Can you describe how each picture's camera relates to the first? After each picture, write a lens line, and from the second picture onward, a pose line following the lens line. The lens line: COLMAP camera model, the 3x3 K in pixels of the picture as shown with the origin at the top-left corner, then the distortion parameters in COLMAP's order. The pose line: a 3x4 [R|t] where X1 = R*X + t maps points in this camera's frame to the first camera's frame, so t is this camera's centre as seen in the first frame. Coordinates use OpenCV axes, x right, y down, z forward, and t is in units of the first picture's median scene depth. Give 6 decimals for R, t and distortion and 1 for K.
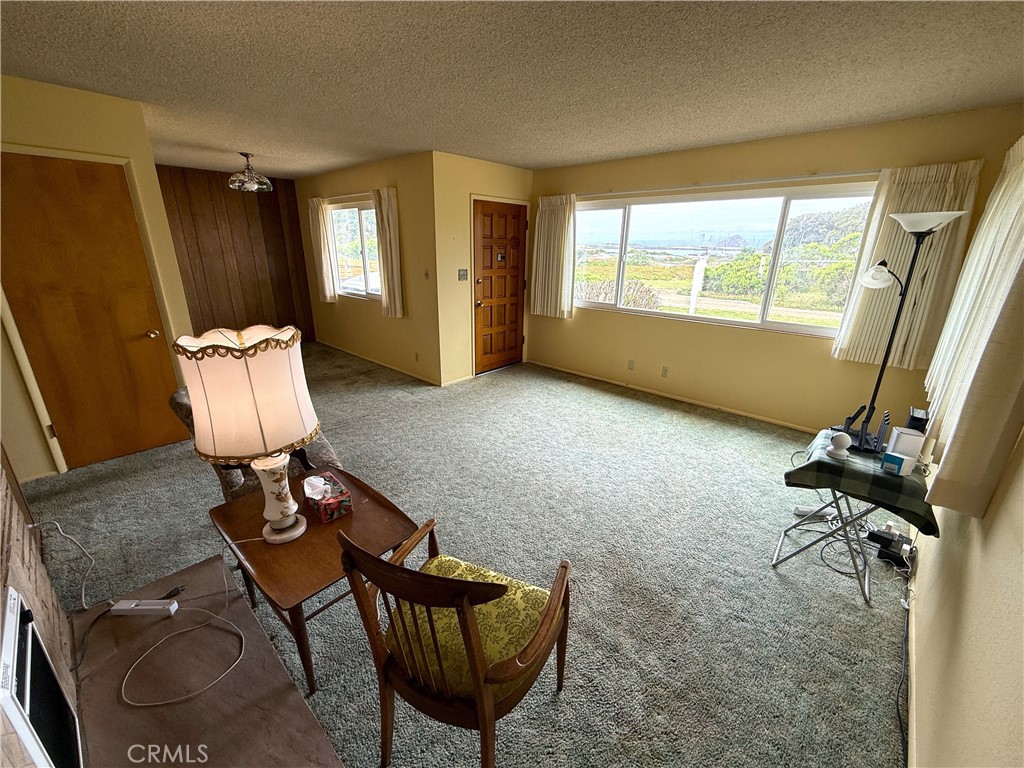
lens RADIAL K [[414.7, 0, 517.7], [0, 414.7, 386.3], [0, 0, 1]] dist [0.002496, 0.000021]
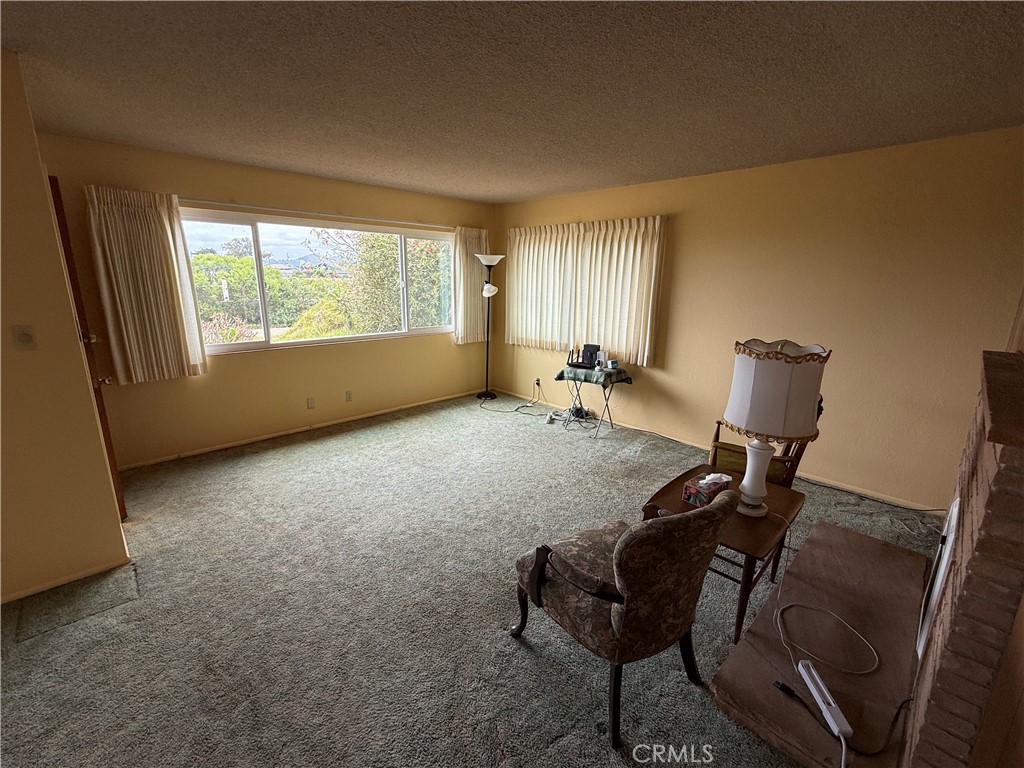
lens RADIAL K [[438.1, 0, 511.6], [0, 438.1, 380.1], [0, 0, 1]] dist [-0.000589, 0.000034]
pose [[0.064915, -0.240048, 0.968588, -0.623927], [0.309818, 0.927517, 0.209105, -0.169690], [-0.948577, 0.286512, 0.134581, 0.491854]]
